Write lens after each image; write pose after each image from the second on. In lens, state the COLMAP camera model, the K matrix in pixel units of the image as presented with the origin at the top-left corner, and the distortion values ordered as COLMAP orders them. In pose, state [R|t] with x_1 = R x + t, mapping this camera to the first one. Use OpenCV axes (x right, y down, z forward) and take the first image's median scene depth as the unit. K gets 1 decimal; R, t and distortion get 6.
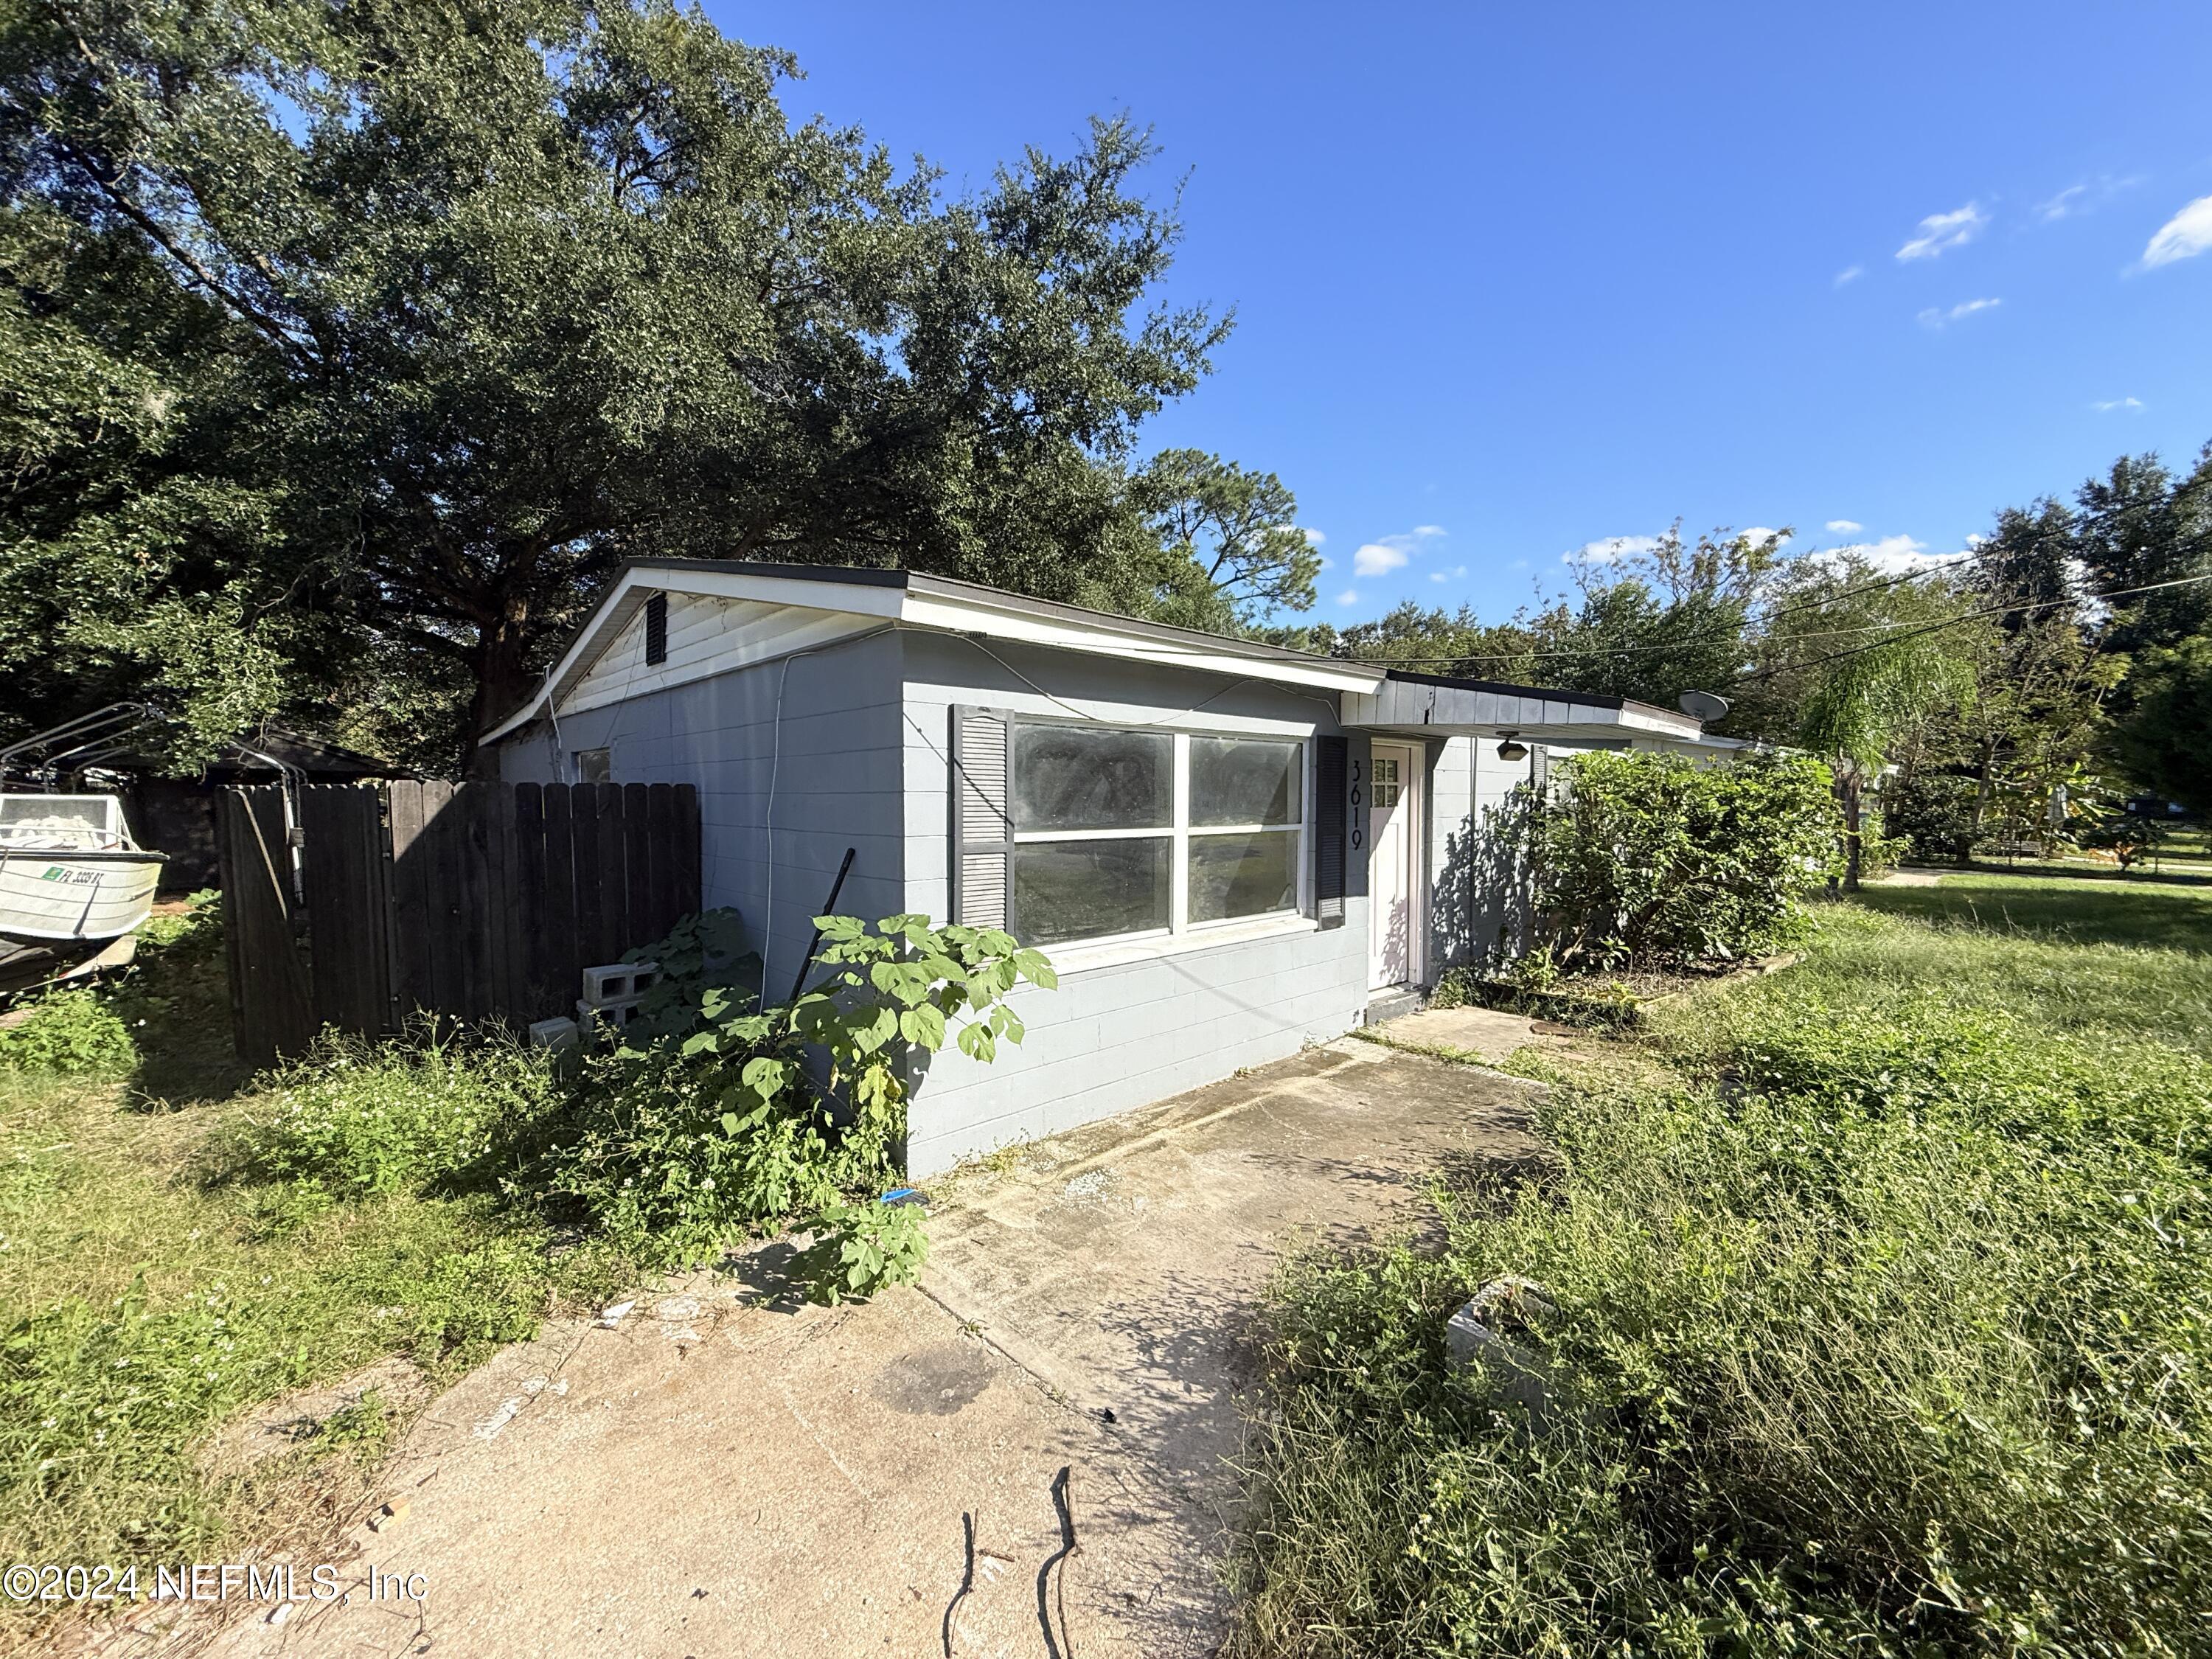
lens RADIAL K [[890.5, 0, 1106.2], [0, 890.5, 831.3], [0, 0, 1]] dist [0.002154, 0.000020]
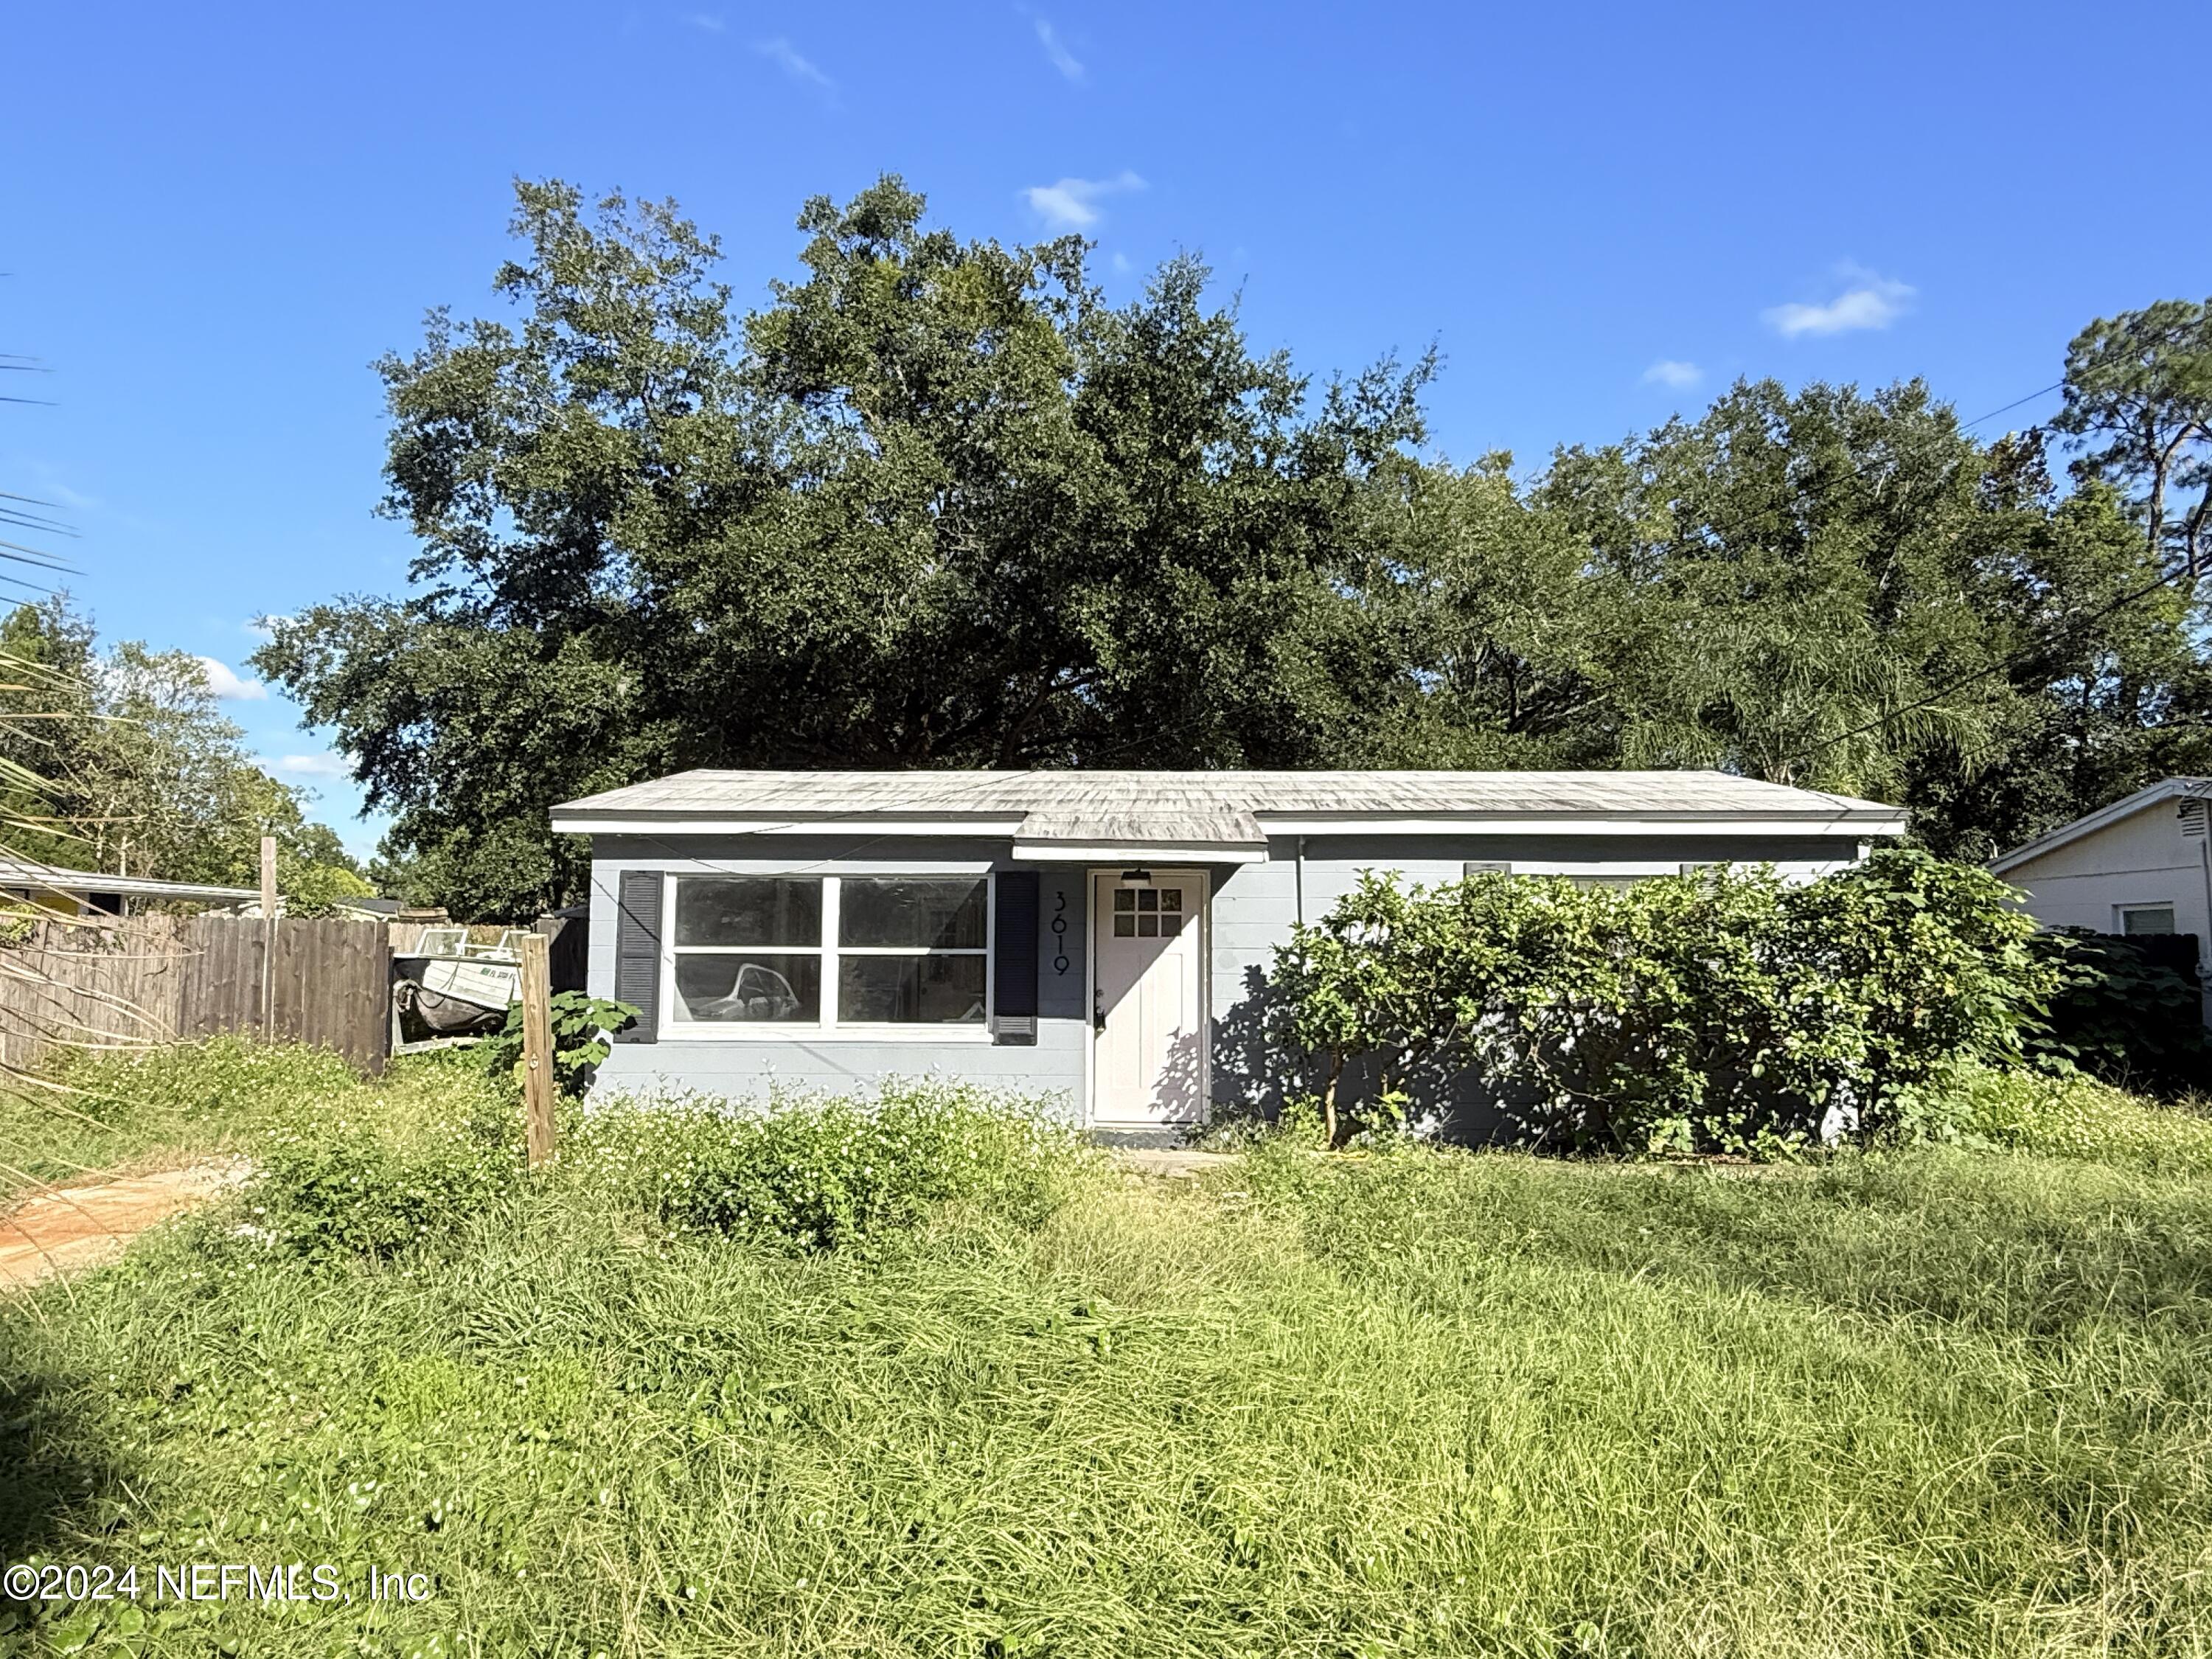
lens RADIAL K [[1414.8, 0, 1107.0], [0, 1414.8, 831.7], [0, 0, 1]] dist [0.001739, 0.000020]
pose [[0.726150, -0.051585, -0.685599, 1.782998], [-0.030678, 0.993757, -0.107264, 0.035980], [0.686852, 0.098923, 0.720034, -0.245448]]
